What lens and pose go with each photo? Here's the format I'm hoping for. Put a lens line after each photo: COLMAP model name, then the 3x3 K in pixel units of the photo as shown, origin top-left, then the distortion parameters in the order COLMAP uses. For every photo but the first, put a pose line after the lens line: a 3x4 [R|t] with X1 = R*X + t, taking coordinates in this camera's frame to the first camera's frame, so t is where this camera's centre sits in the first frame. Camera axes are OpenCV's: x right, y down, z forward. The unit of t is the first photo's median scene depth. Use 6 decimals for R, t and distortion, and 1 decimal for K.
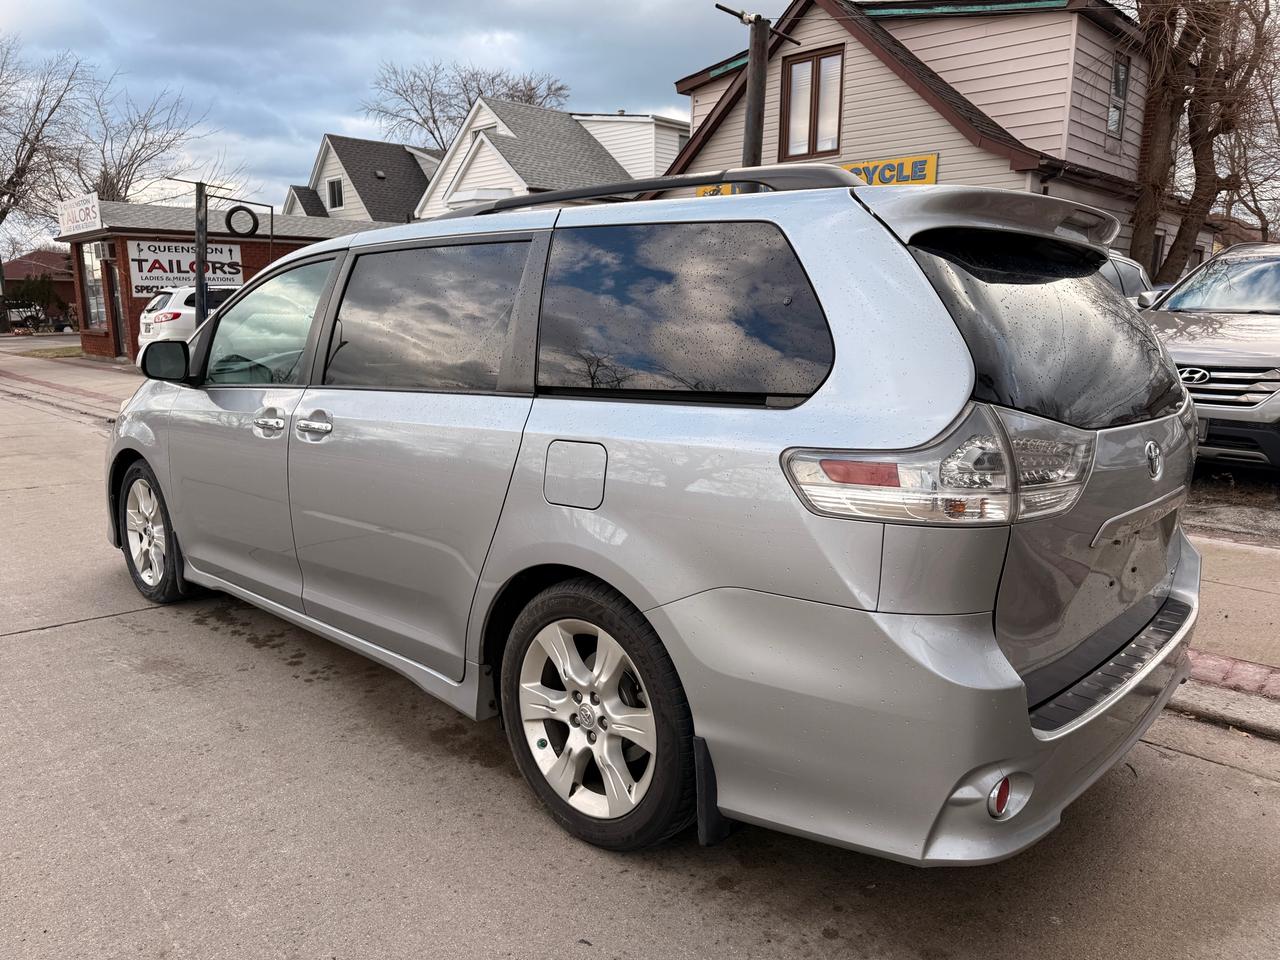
lens RADIAL K [[903.1, 0, 639.0], [0, 903.1, 486.9], [0, 0, 1]] dist [0.023024, -0.027483]
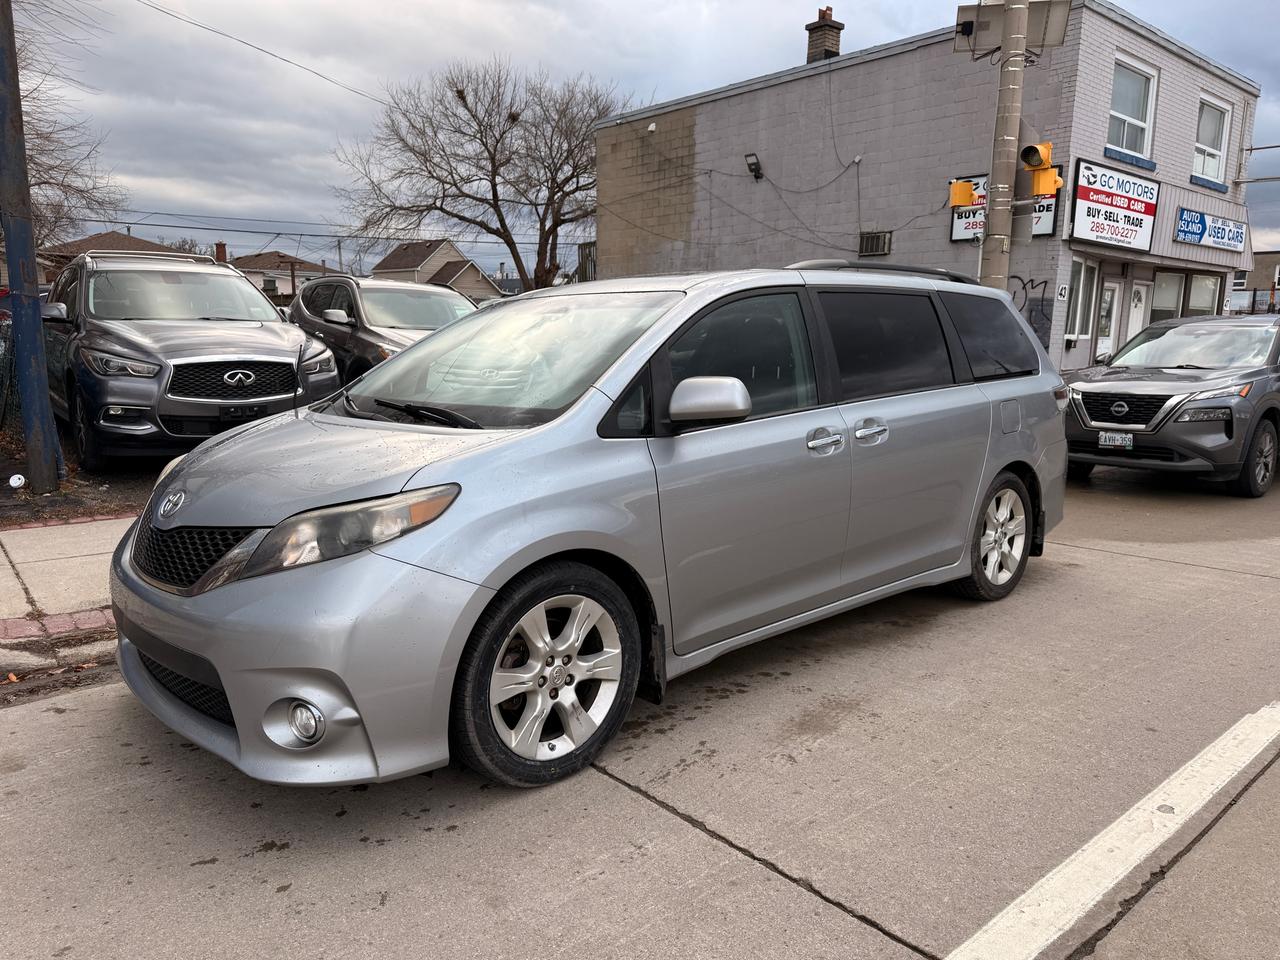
lens RADIAL K [[903.1, 0, 641.7], [0, 903.1, 484.5], [0, 0, 1]] dist [0.023024, -0.027483]
pose [[0.074292, -0.171387, 0.982399, -1.444965], [0.169342, 0.972982, 0.156938, -0.219523], [-0.982753, 0.154702, 0.101307, 1.074169]]
